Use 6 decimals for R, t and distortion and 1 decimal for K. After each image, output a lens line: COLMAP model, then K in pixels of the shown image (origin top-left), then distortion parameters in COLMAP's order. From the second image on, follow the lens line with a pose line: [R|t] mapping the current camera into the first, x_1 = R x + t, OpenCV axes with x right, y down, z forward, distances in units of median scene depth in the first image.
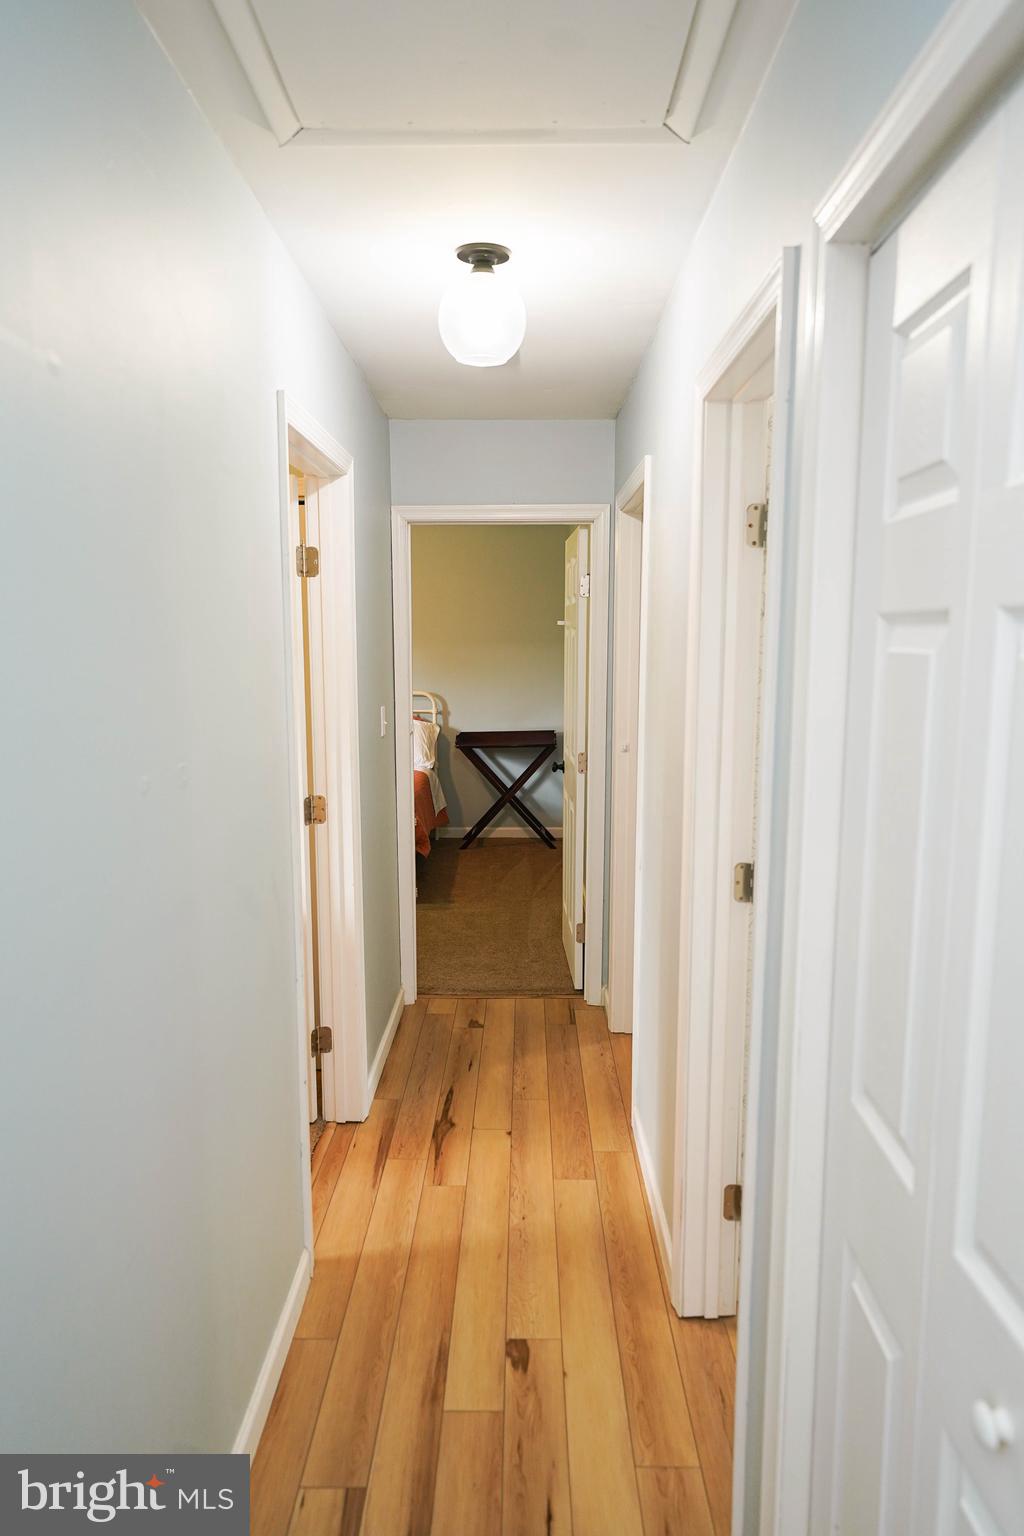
lens RADIAL K [[984.8, 0, 512.0], [0, 984.8, 768.0], [0, 0, 1]] dist [-0.000011, -0.000065]
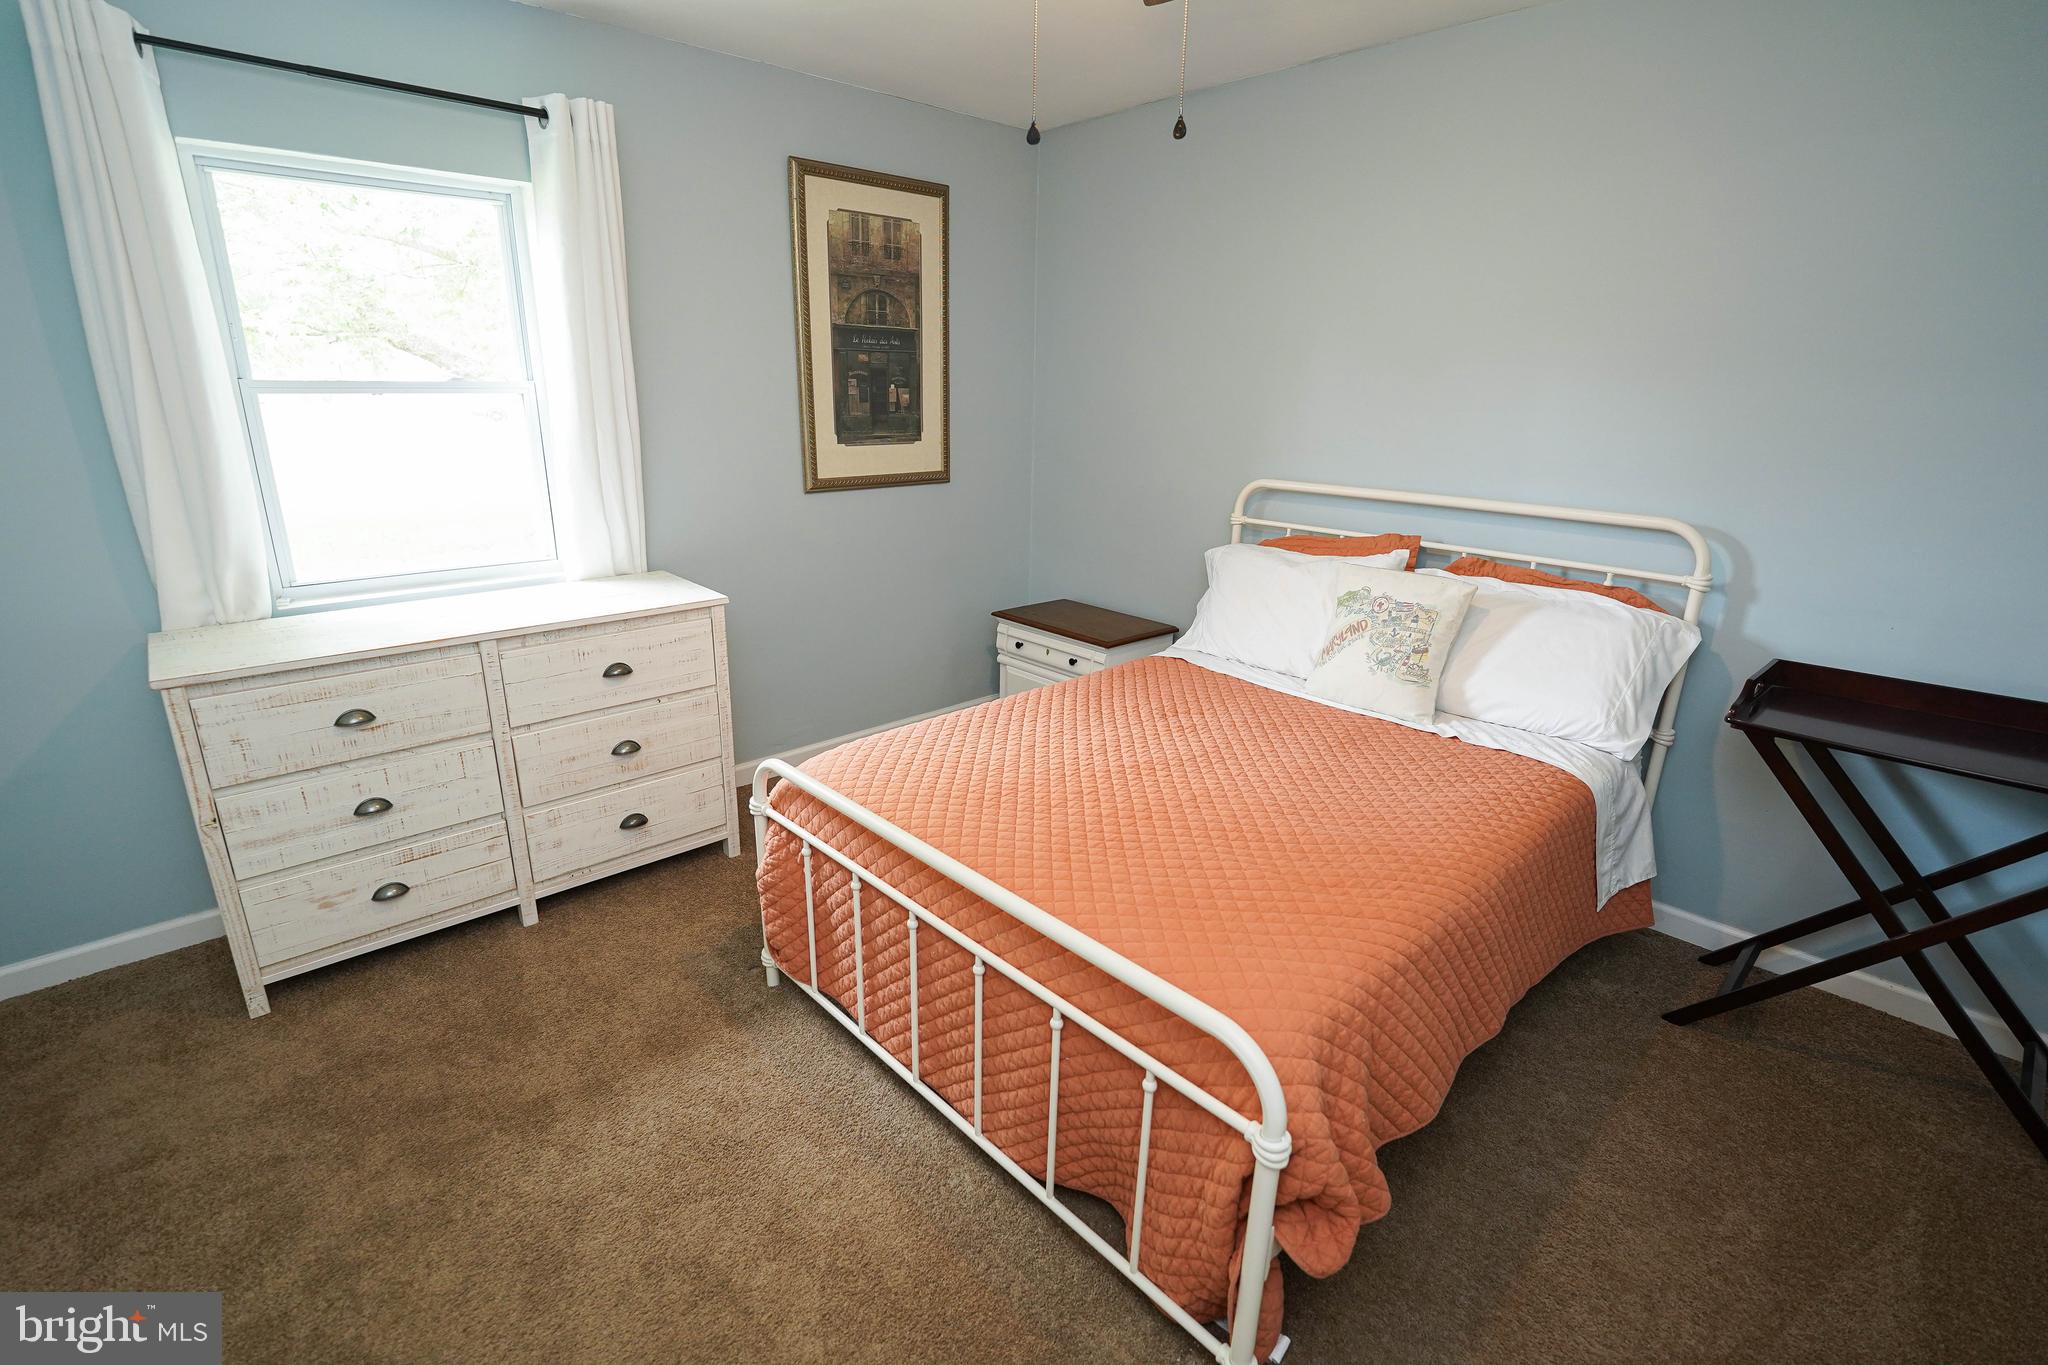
lens RADIAL K [[945.7, 0, 1024.0], [0, 945.7, 682.5], [0, 0, 1]] dist [-0.002098, -0.000405]
pose [[0.685925, 0.227780, -0.691103, -0.007190], [-0.110105, 0.971298, 0.210849, -0.070359], [0.719294, -0.068532, 0.691318, 0.642436]]
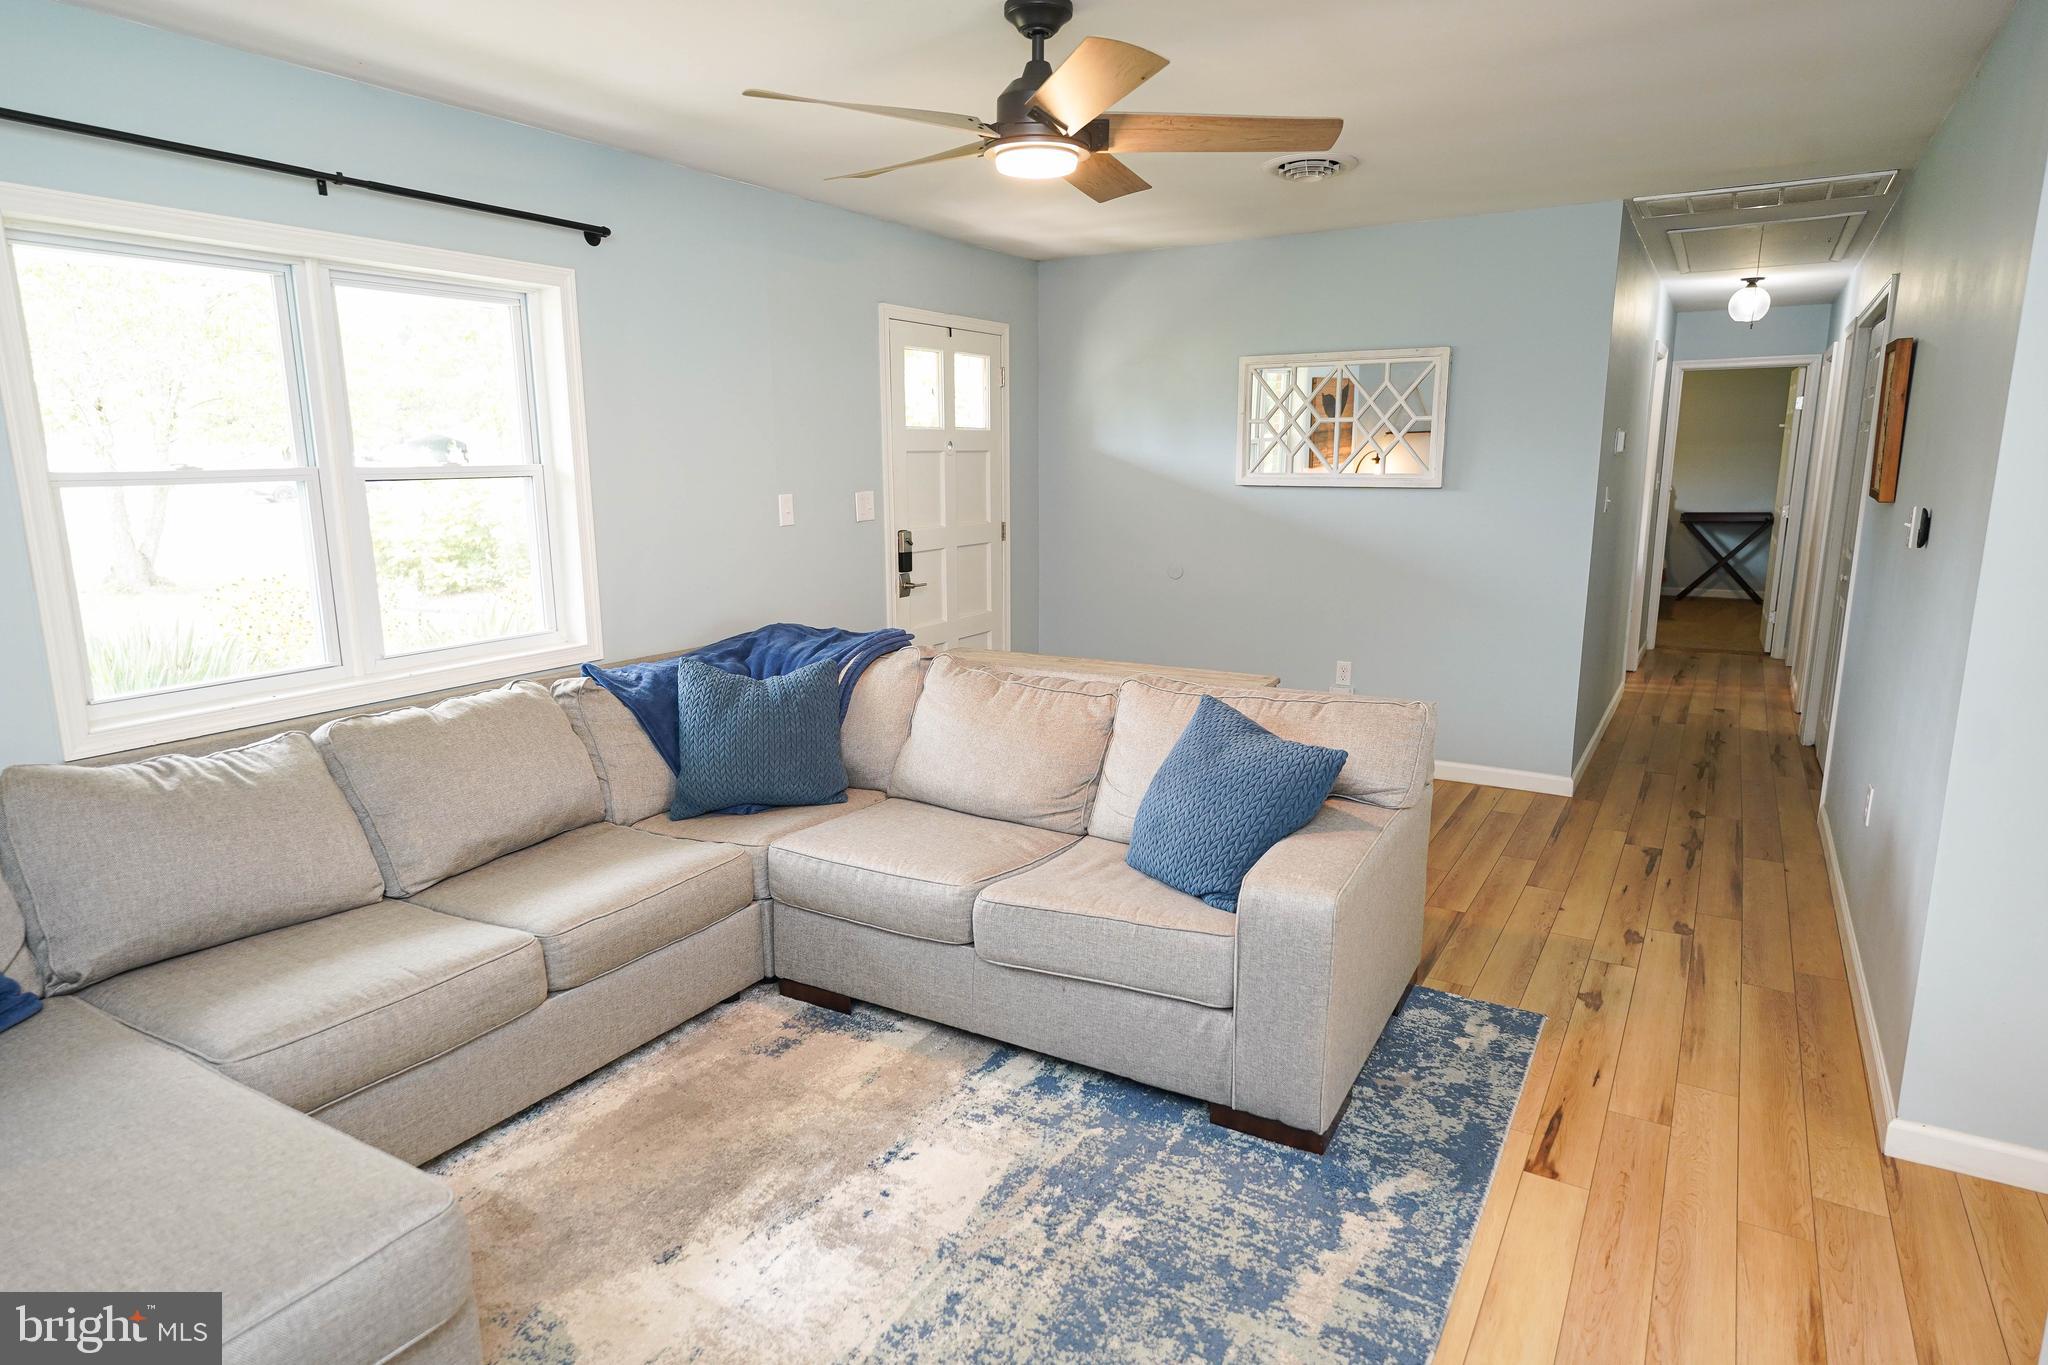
lens RADIAL K [[1143.9, 0, 1024.0], [0, 1143.9, 682.5], [0, 0, 1]] dist [0.002380, 0.000166]
pose [[0.857037, 0.093686, -0.506666, -0.013656], [-0.059458, 0.994744, 0.083361, 0.117179], [0.511813, -0.041318, 0.858103, -0.783739]]
